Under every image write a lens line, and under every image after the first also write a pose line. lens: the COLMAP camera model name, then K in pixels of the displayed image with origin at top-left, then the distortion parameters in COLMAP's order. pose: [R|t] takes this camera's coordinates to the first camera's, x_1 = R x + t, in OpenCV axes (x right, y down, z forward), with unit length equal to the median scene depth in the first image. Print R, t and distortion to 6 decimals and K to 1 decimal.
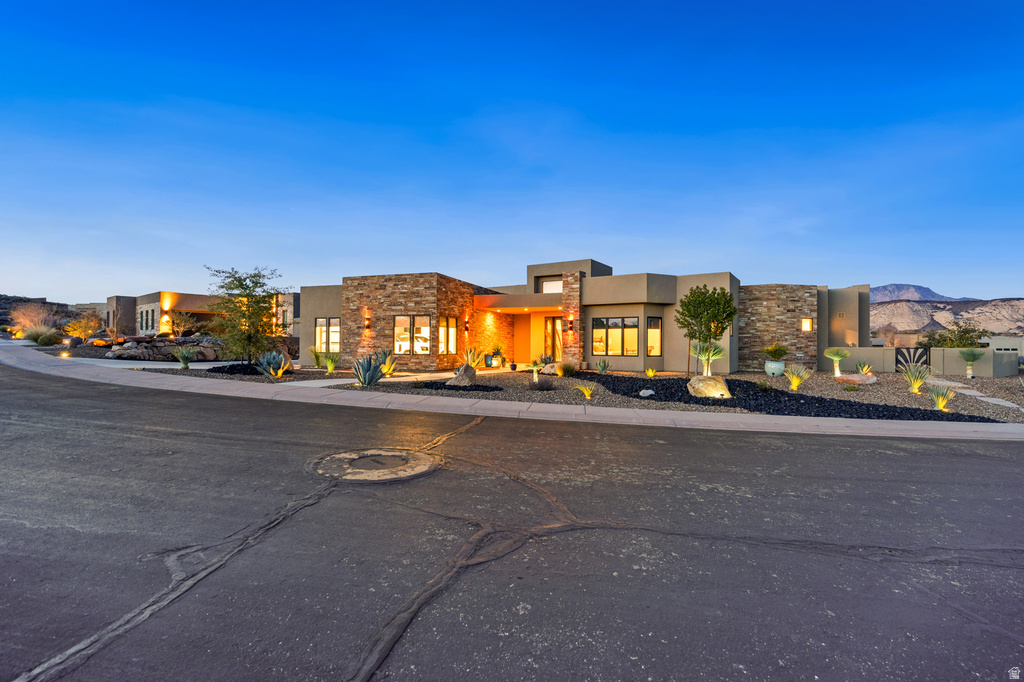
lens RADIAL K [[482.8, 0, 516.7], [0, 482.8, 341.6], [0, 0, 1]] dist [-0.000240, 0.000013]
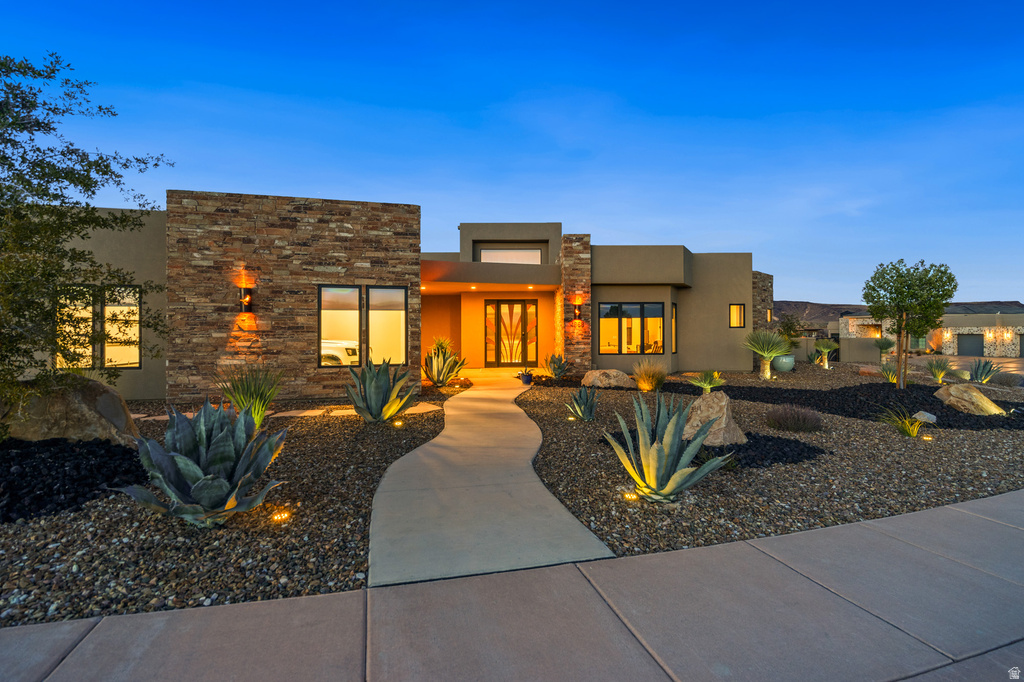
lens RADIAL K [[470.3, 0, 510.5], [0, 470.3, 328.1], [0, 0, 1]] dist [-0.001523, -0.000215]
pose [[0.827916, -0.003129, 0.560844, -0.351804], [0.005777, 0.999979, -0.002948, -0.009463], [-0.560823, 0.005681, 0.827917, 0.504752]]
